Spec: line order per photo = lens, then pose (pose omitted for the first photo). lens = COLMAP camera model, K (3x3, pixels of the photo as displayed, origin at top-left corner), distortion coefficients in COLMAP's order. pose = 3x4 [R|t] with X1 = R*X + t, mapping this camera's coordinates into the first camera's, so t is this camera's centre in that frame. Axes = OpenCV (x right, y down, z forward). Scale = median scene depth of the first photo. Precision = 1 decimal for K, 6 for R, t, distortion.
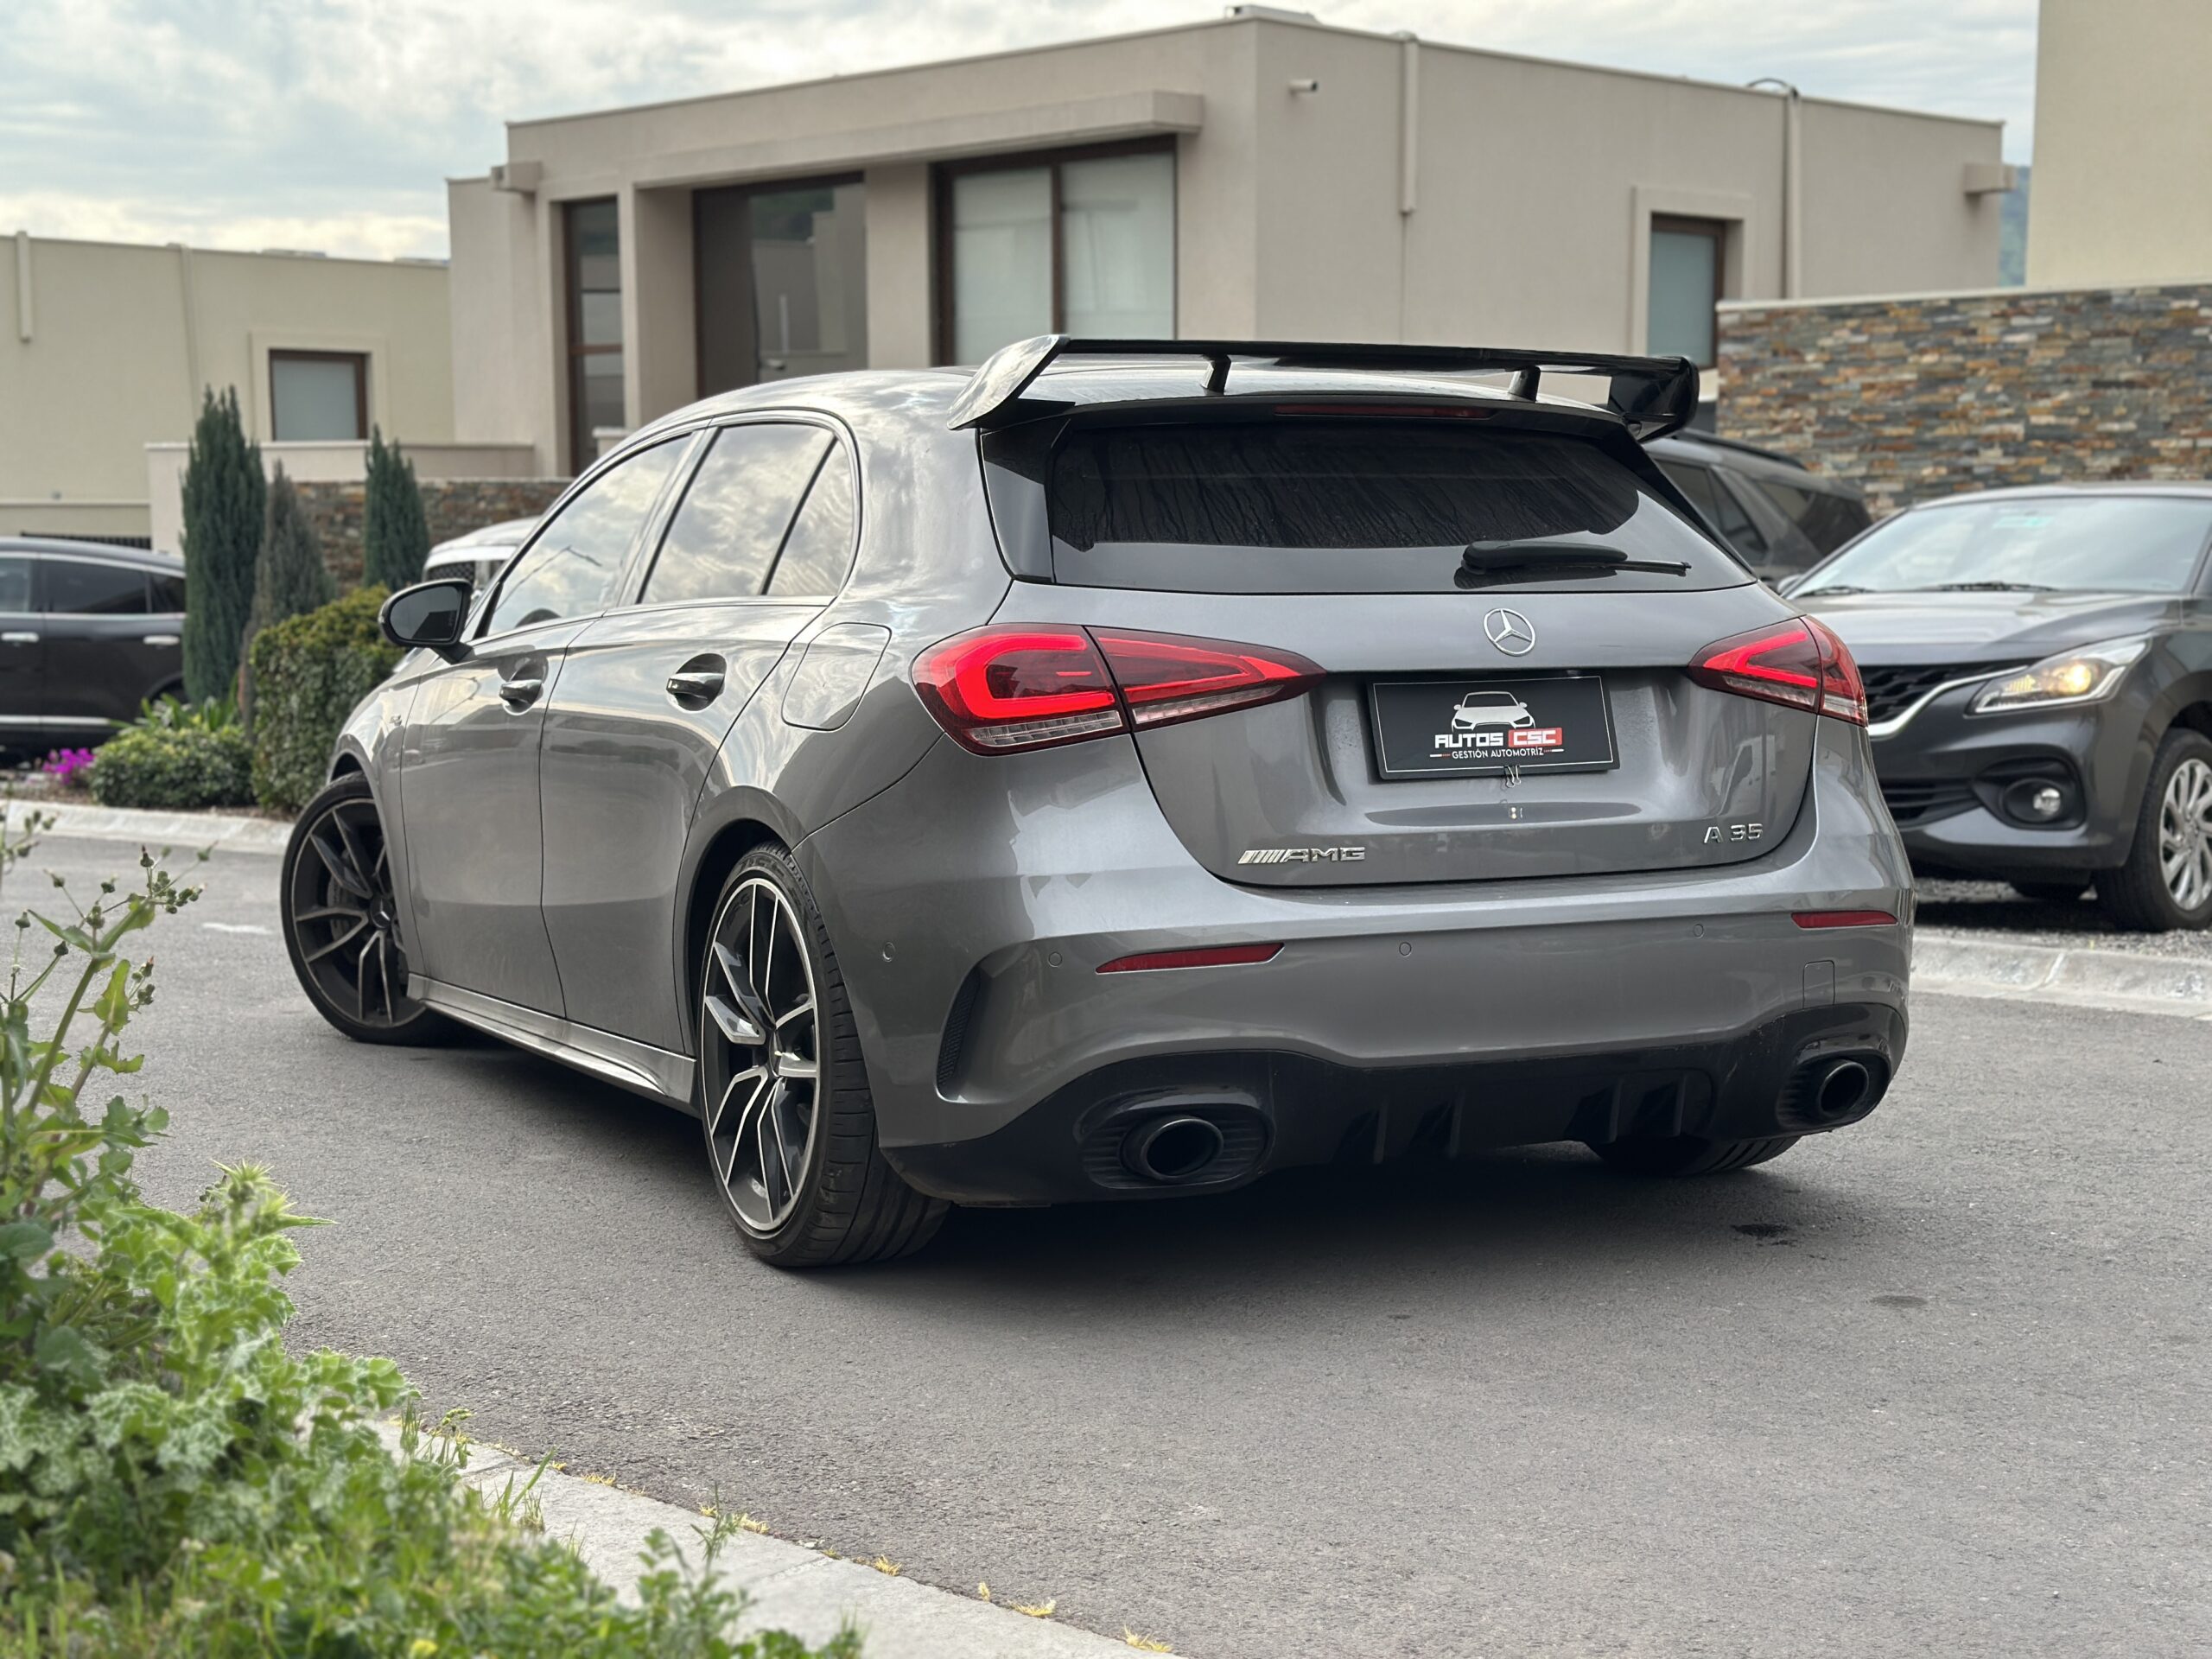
lens RADIAL K [[3151.3, 0, 1219.4], [0, 3151.3, 761.7], [0, 0, 1]] dist [0.172744, 0.000000]
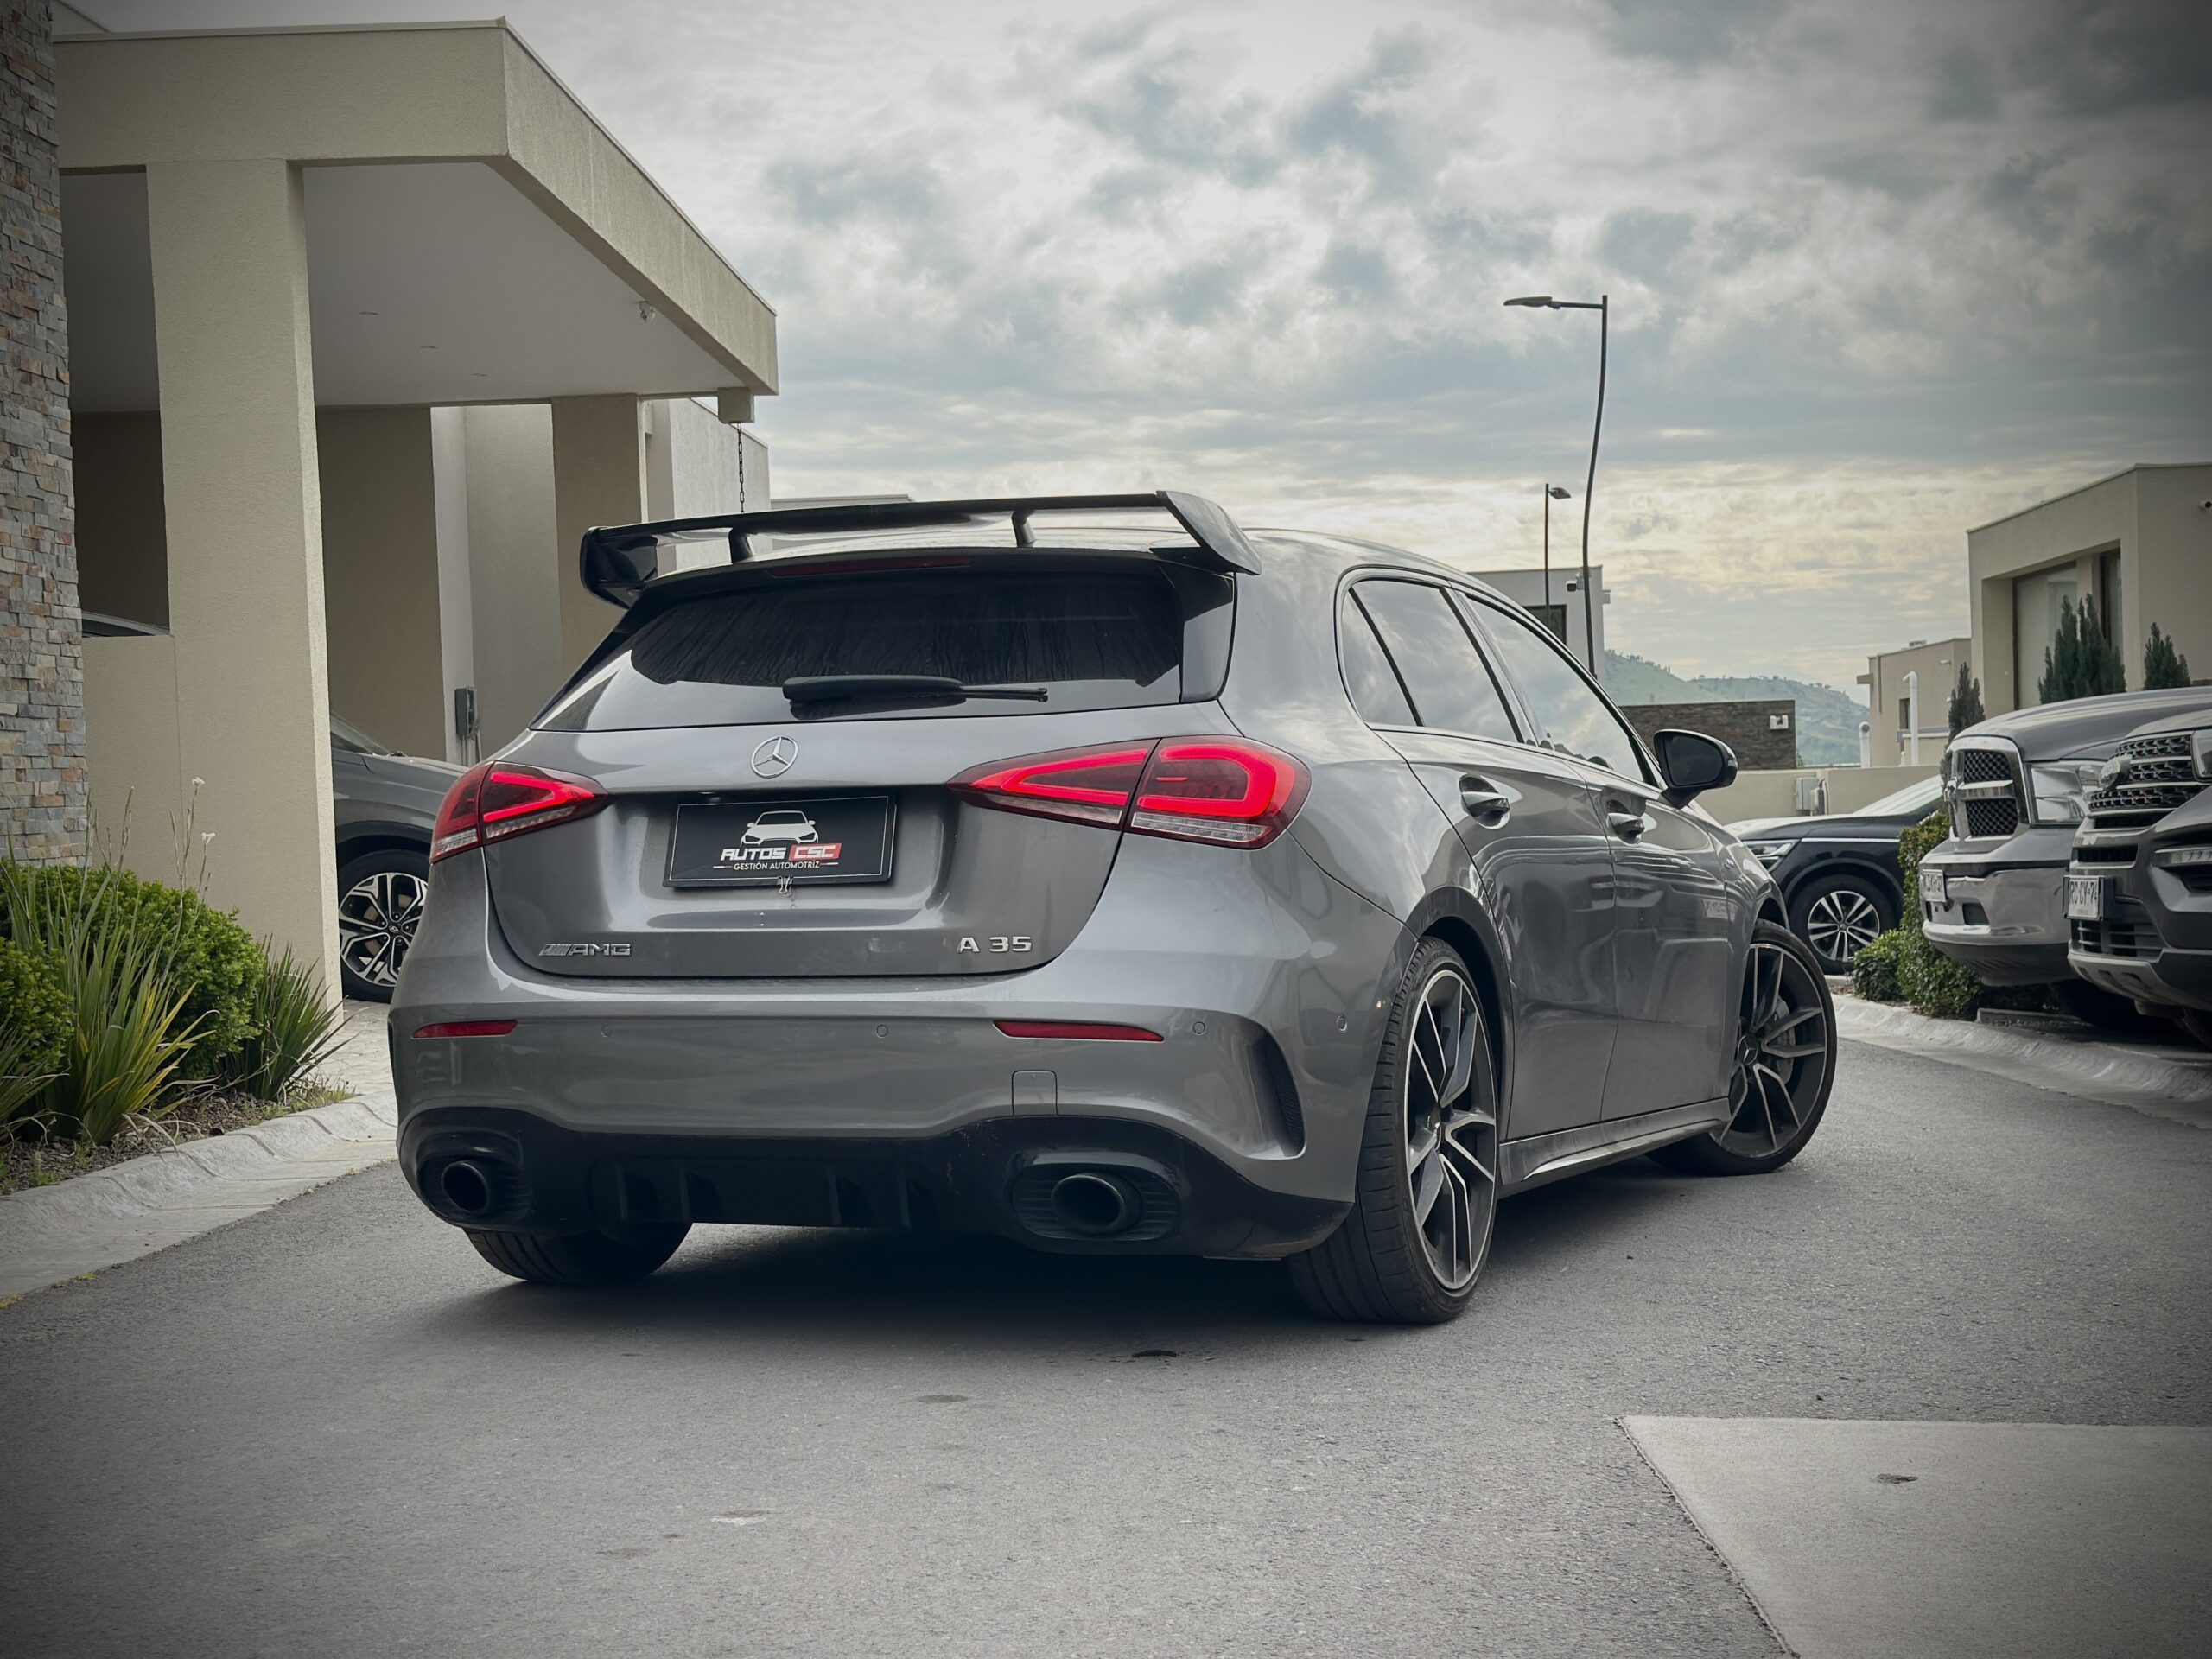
lens RADIAL K [[3151.3, 0, 1108.6], [0, 3151.3, 834.6], [0, 0, 1]] dist [0.172744, 0.000000]
pose [[0.632758, -0.013864, -0.774226, 1.017710], [-0.026473, 0.998868, -0.039523, 0.027094], [0.773897, 0.045505, 0.631675, 0.383904]]
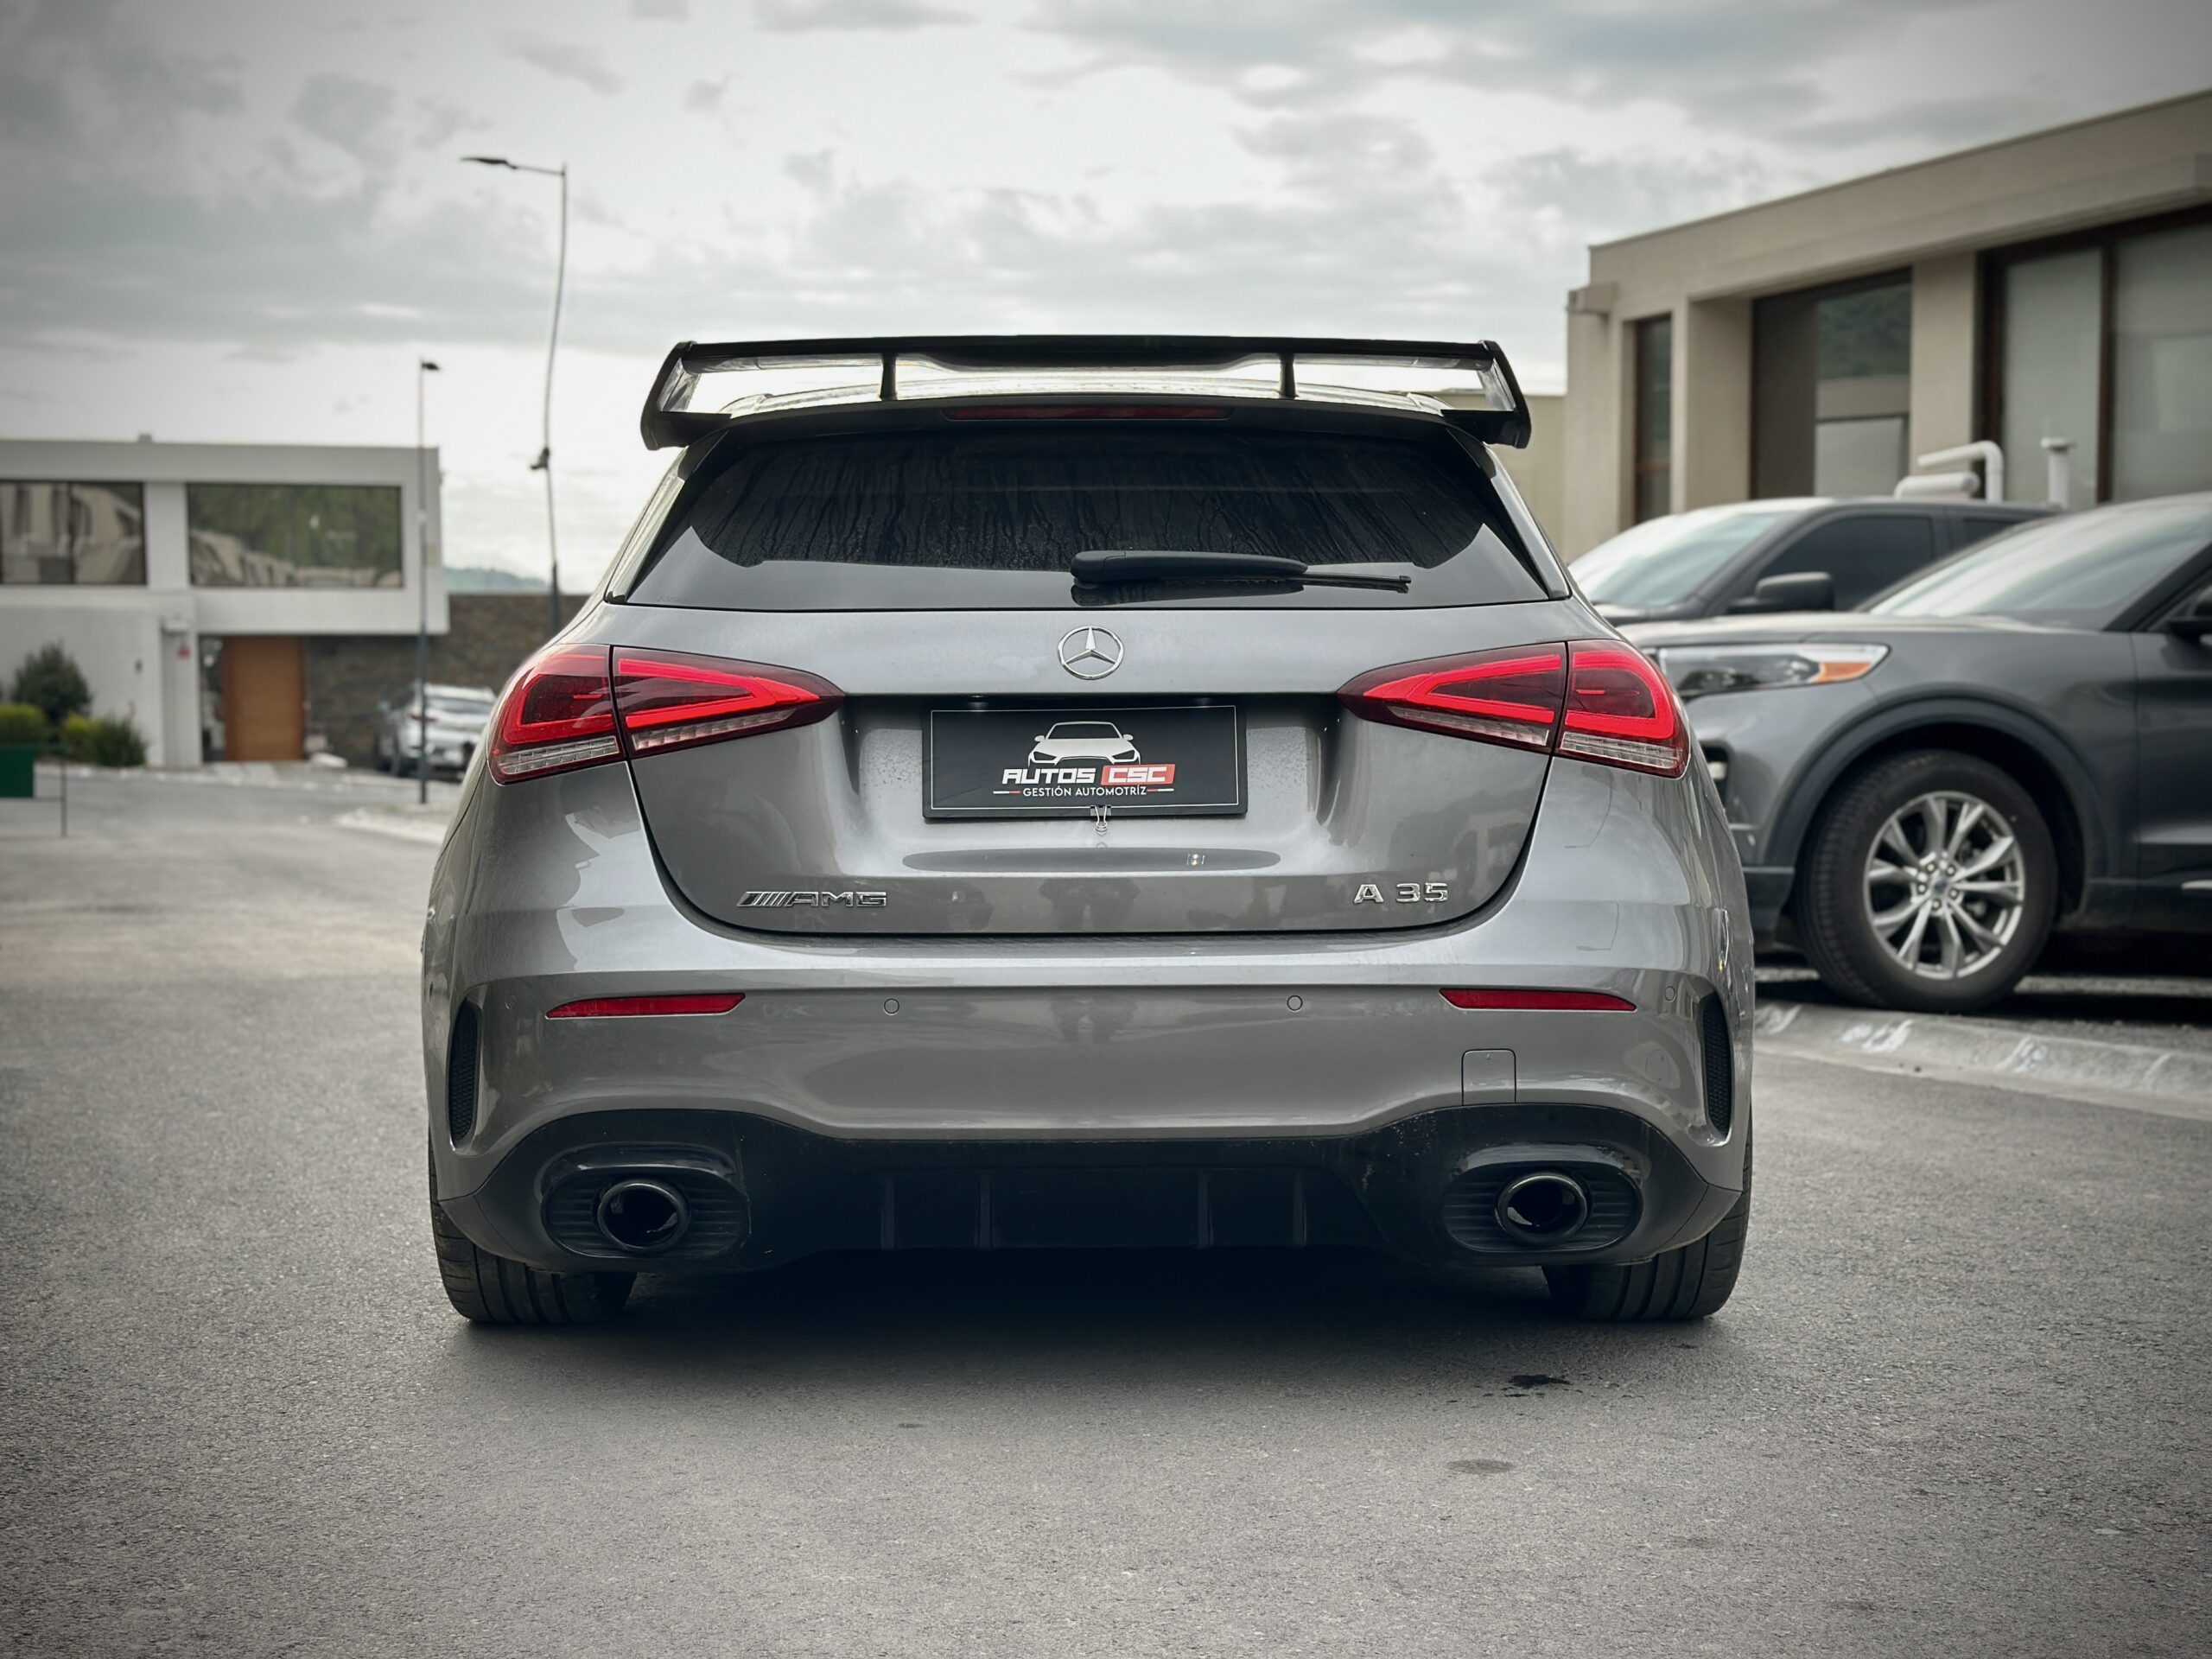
lens RADIAL K [[3151.3, 0, 1108.2], [0, 3151.3, 833.0], [0, 0, 1]] dist [0.172744, 0.000000]
pose [[0.893216, 0.014069, -0.449407, 0.481887], [-0.023992, 0.999578, -0.016393, 0.022692], [0.448987, 0.025425, 0.893177, 0.224400]]
